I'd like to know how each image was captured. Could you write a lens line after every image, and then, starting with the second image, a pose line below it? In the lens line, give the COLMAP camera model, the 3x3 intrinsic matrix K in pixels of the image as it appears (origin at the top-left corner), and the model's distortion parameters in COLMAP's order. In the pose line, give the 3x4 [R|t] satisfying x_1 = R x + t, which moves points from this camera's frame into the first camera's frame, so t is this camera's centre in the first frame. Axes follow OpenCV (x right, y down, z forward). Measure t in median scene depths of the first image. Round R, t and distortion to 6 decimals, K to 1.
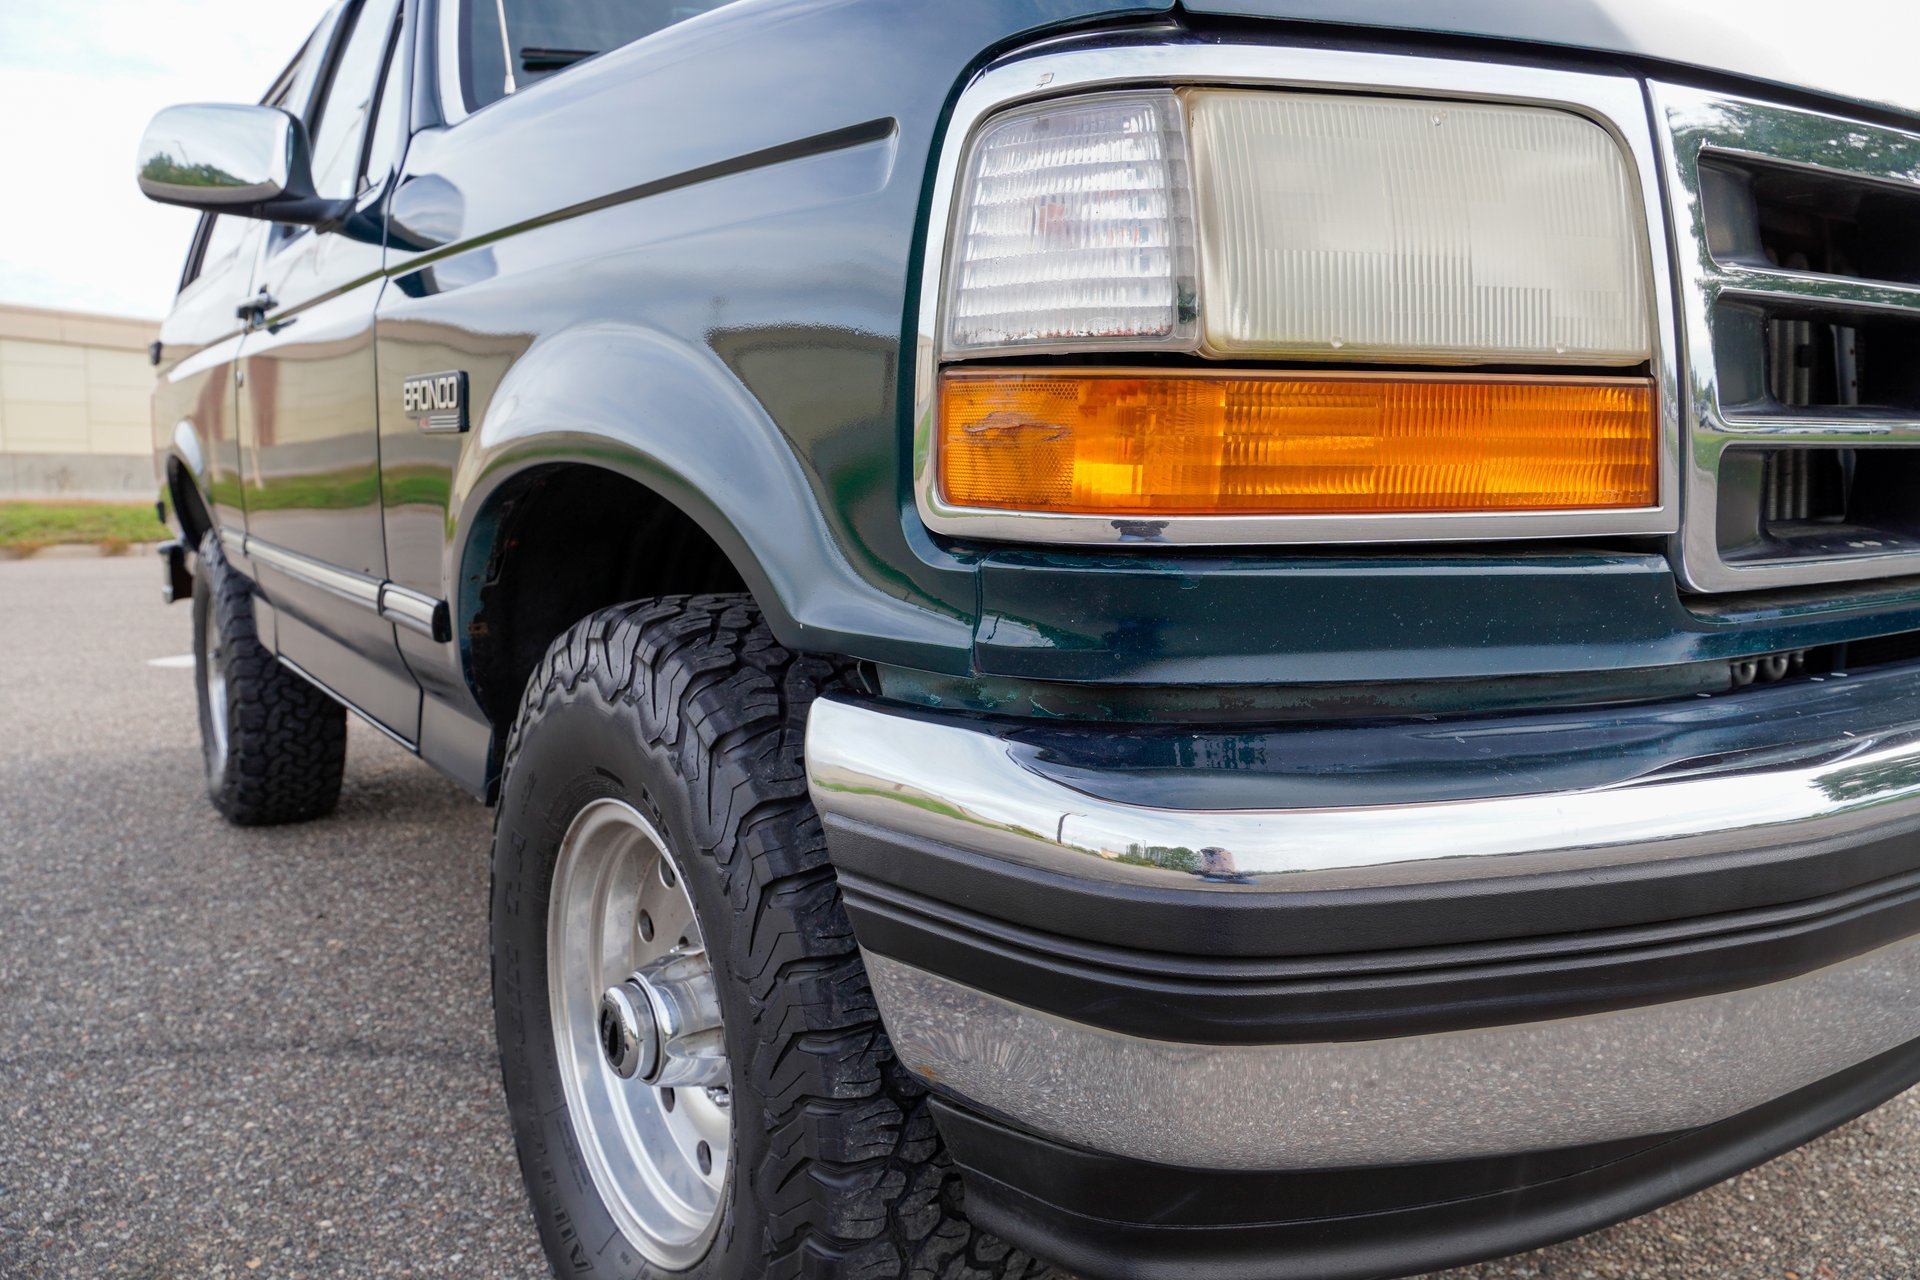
lens RADIAL K [[1430.5, 0, 965.0], [0, 1430.5, 622.4], [0, 0, 1]] dist [-0.131530, 0.093621]
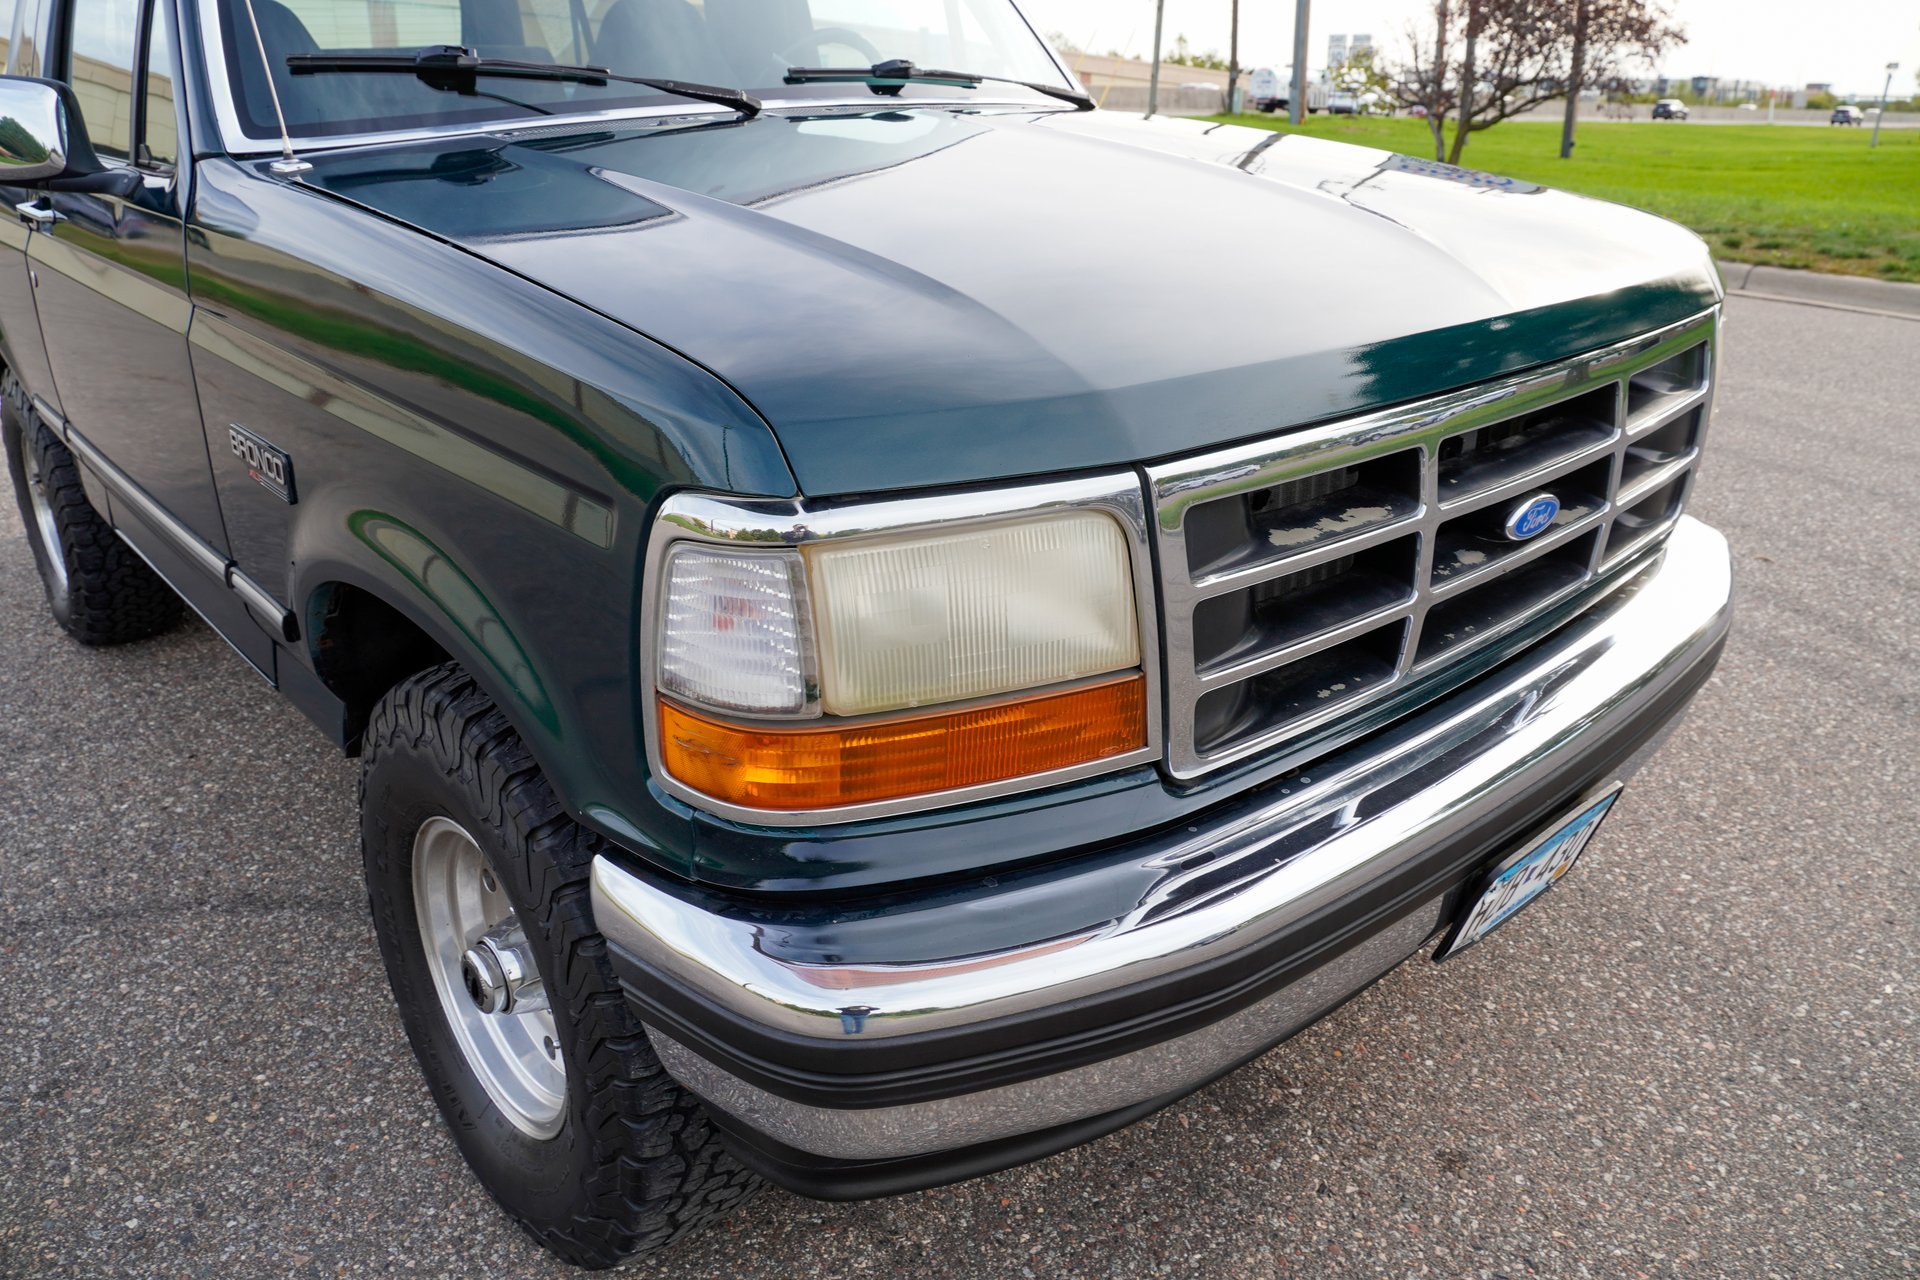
lens RADIAL K [[1430.5, 0, 965.0], [0, 1430.5, 622.4], [0, 0, 1]] dist [-0.131530, 0.093621]
pose [[0.992719, -0.042517, 0.112697, 0.084200], [0.010823, 0.963332, 0.268094, -0.396832], [-0.119964, -0.264922, 0.956779, -0.264650]]
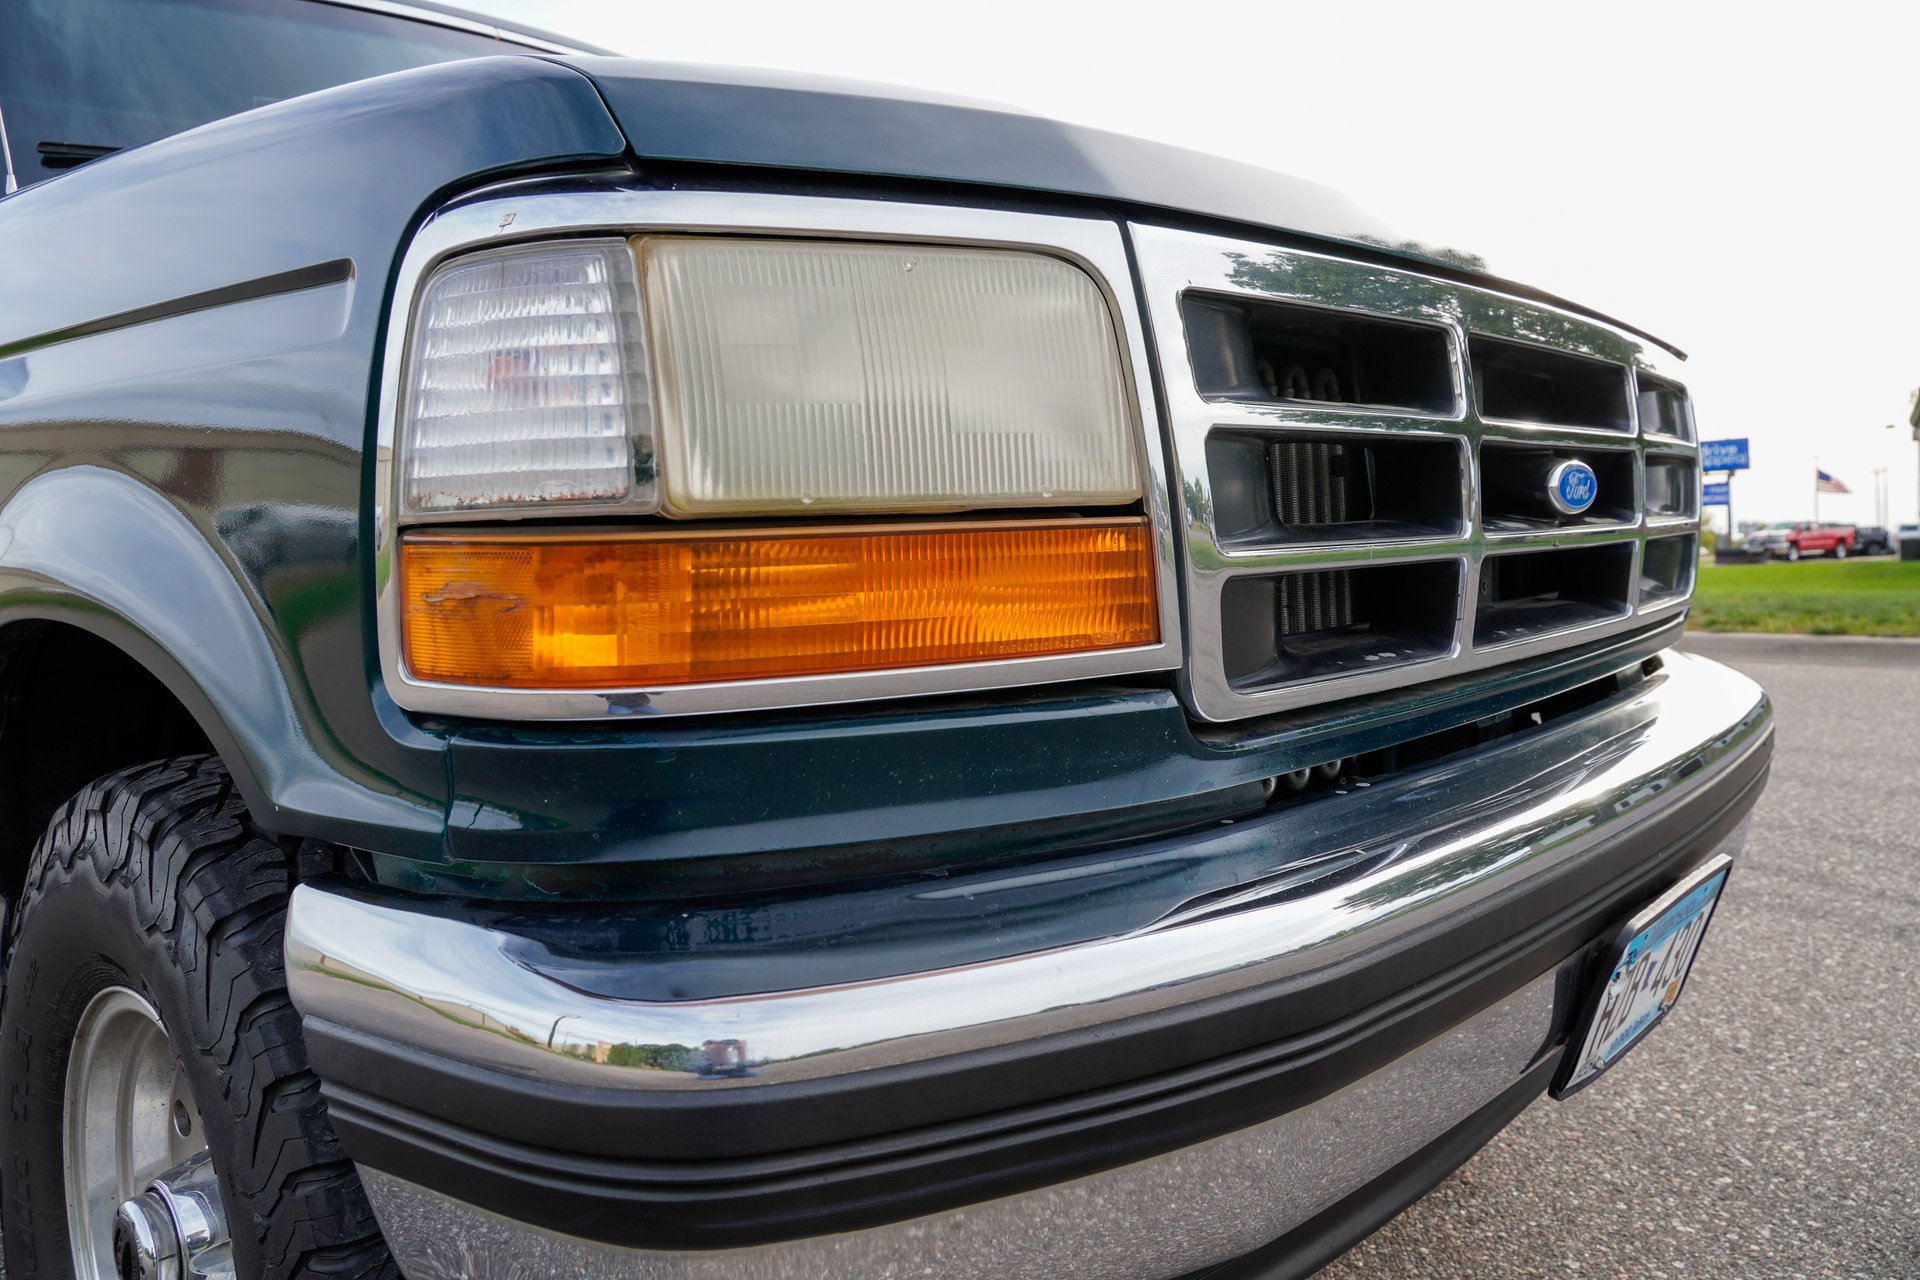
lens RADIAL K [[1430.5, 0, 965.0], [0, 1430.5, 622.4], [0, 0, 1]] dist [-0.131530, 0.093621]
pose [[0.973690, -0.039021, 0.224511, 0.083115], [0.051488, 0.997424, -0.049945, -0.034184], [-0.221983, 0.060191, 0.973191, 0.020376]]
